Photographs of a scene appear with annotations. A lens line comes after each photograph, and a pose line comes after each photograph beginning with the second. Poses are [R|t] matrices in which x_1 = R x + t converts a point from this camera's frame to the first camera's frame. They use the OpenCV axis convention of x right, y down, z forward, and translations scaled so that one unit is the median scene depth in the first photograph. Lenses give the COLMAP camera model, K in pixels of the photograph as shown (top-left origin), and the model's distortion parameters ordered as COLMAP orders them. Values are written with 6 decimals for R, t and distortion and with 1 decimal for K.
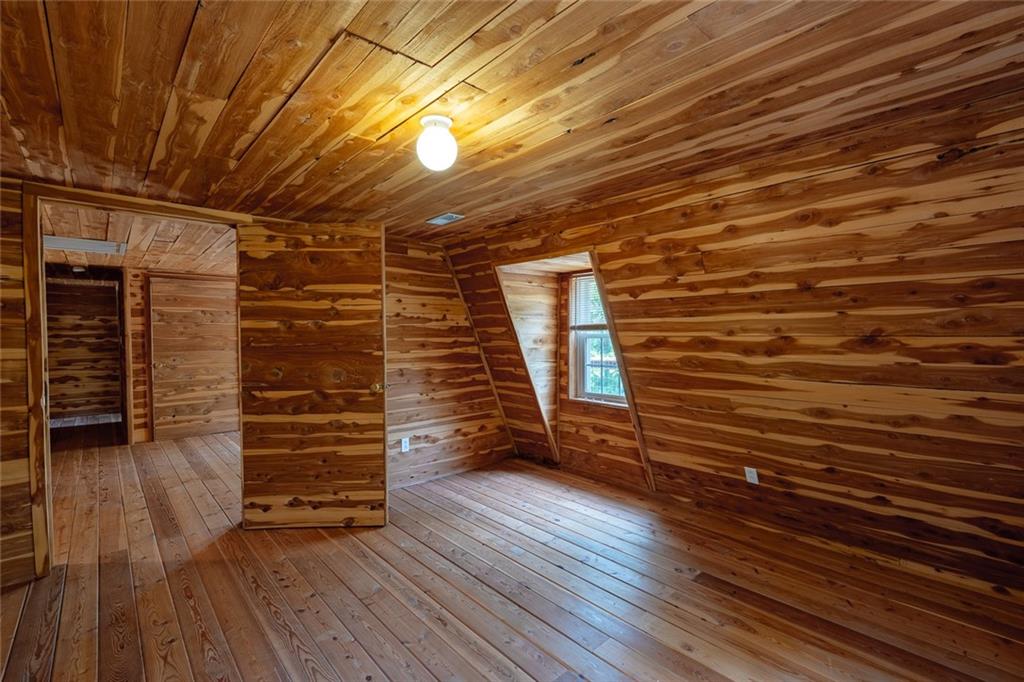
lens RADIAL K [[453.1, 0, 512.0], [0, 453.1, 341.0], [0, 0, 1]] dist [-0.004369, -0.000015]
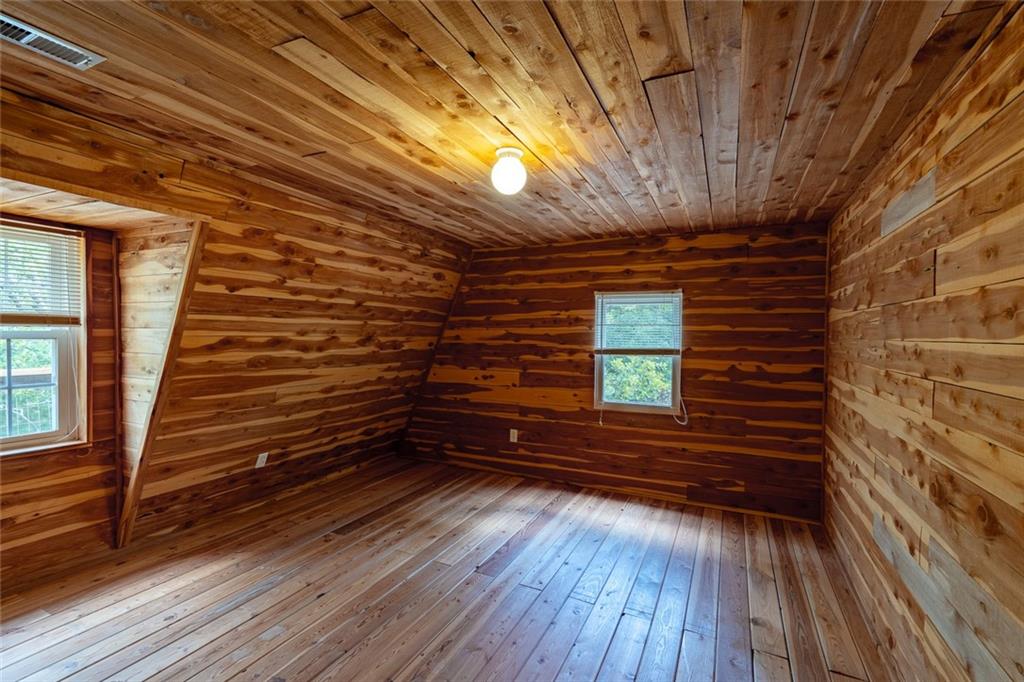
lens RADIAL K [[453.1, 0, 512.0], [0, 453.1, 341.0], [0, 0, 1]] dist [-0.004369, -0.000015]
pose [[-0.373366, -0.014958, 0.927563, -0.838866], [0.001909, 0.999855, 0.016892, -0.017684], [-0.927682, 0.008078, -0.373284, 0.960773]]
